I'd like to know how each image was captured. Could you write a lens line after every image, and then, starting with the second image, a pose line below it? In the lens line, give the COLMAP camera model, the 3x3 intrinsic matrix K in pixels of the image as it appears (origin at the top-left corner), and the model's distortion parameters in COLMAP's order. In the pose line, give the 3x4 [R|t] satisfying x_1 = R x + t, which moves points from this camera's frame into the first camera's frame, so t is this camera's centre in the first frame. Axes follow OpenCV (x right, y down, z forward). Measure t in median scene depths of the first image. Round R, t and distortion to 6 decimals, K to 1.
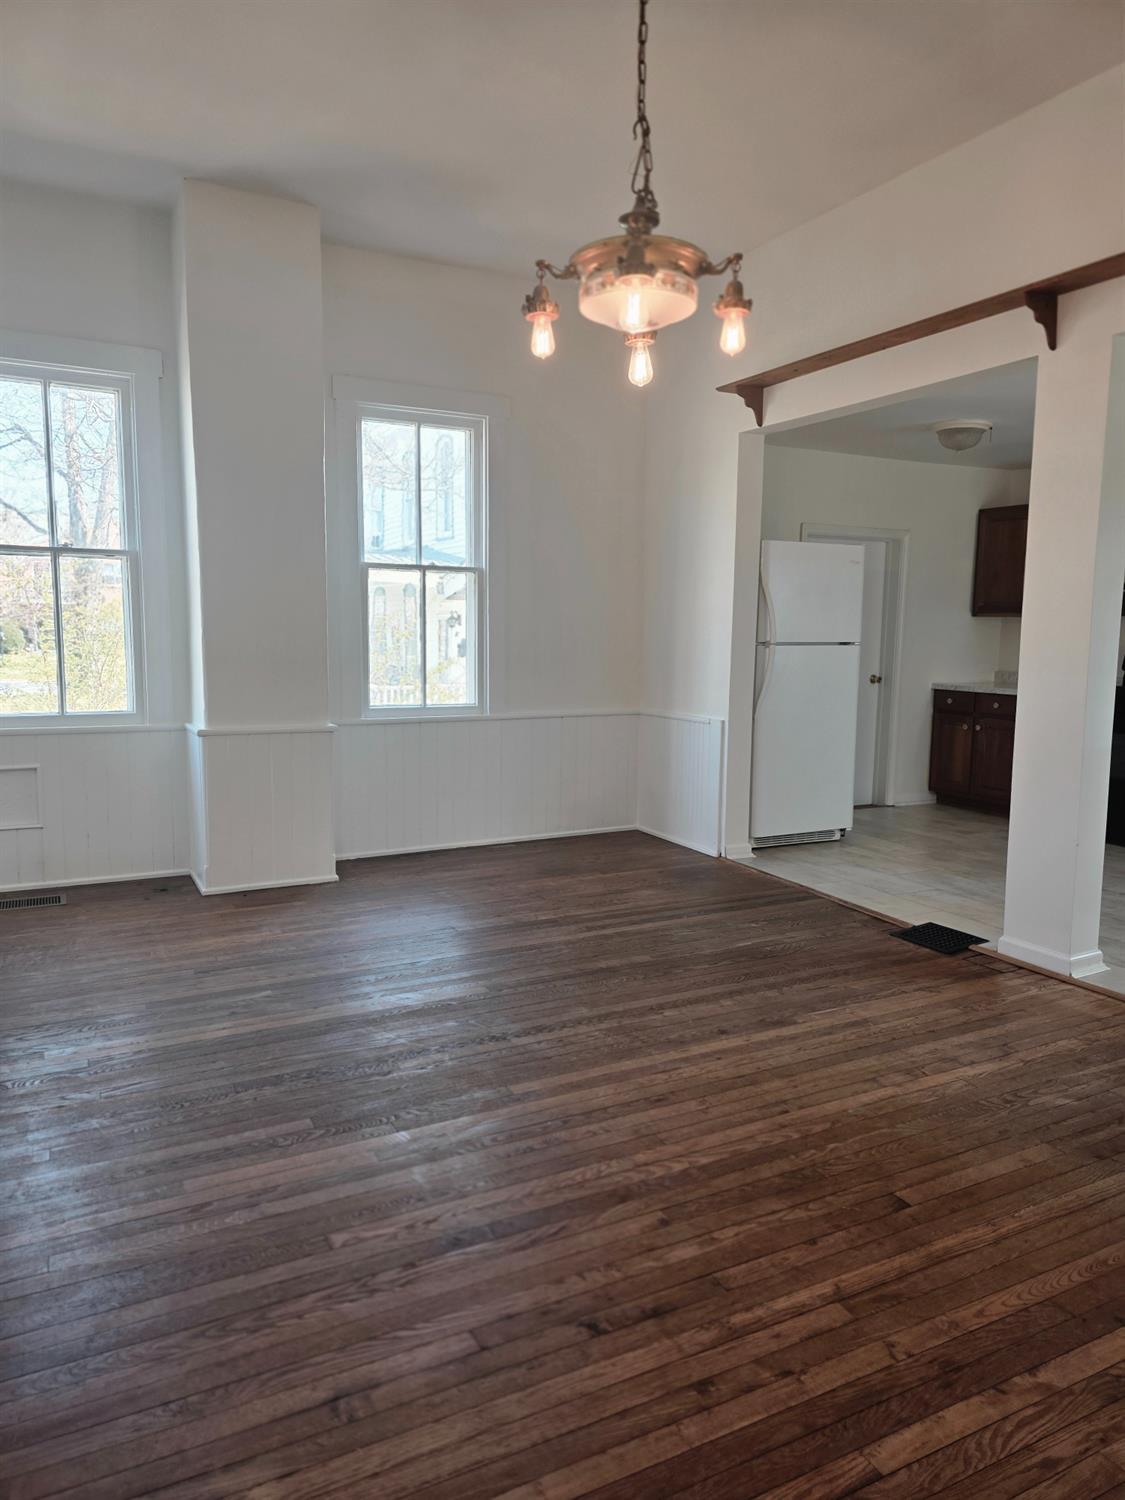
lens RADIAL K [[1007.9, 0, 562.4], [0, 1007.9, 751.8], [0, 0, 1]] dist [0.057560, -0.048260]
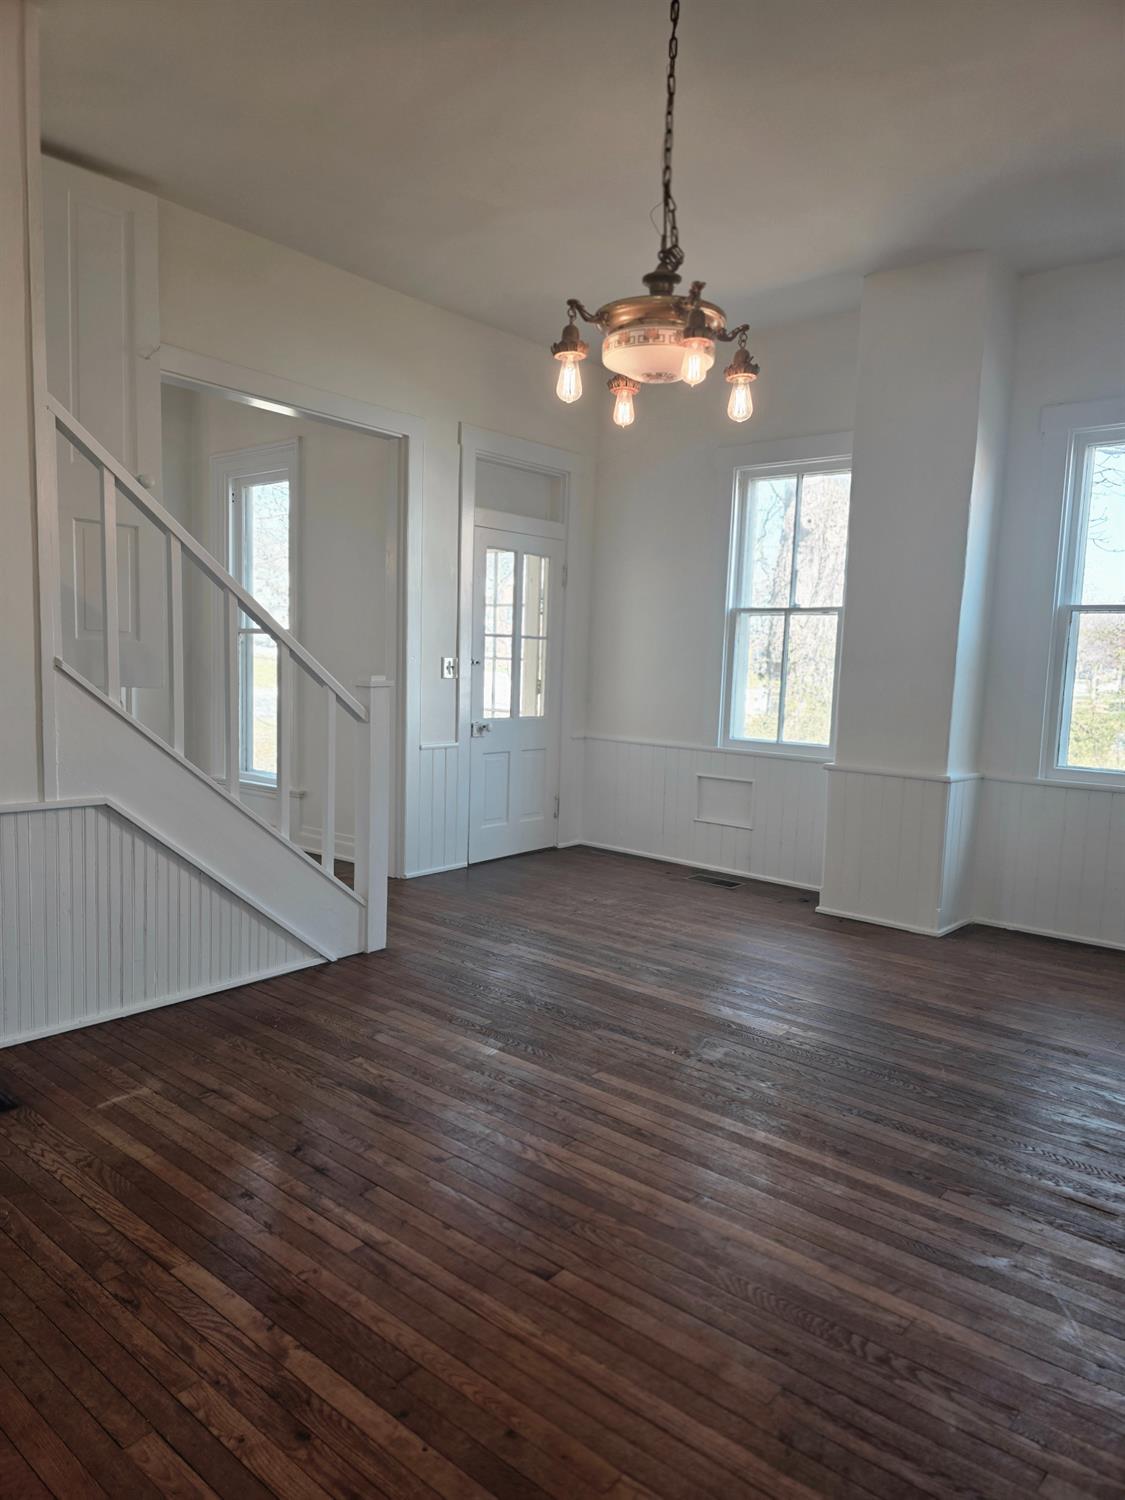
lens RADIAL K [[1007.9, 0, 526.8], [0, 1007.9, 748.1], [0, 0, 1]] dist [0.057560, -0.048260]
pose [[0.372377, 0.089801, -0.923727, 0.853821], [-0.147501, 0.988384, 0.036625, -0.046330], [0.916285, 0.122612, 0.381297, 0.427852]]
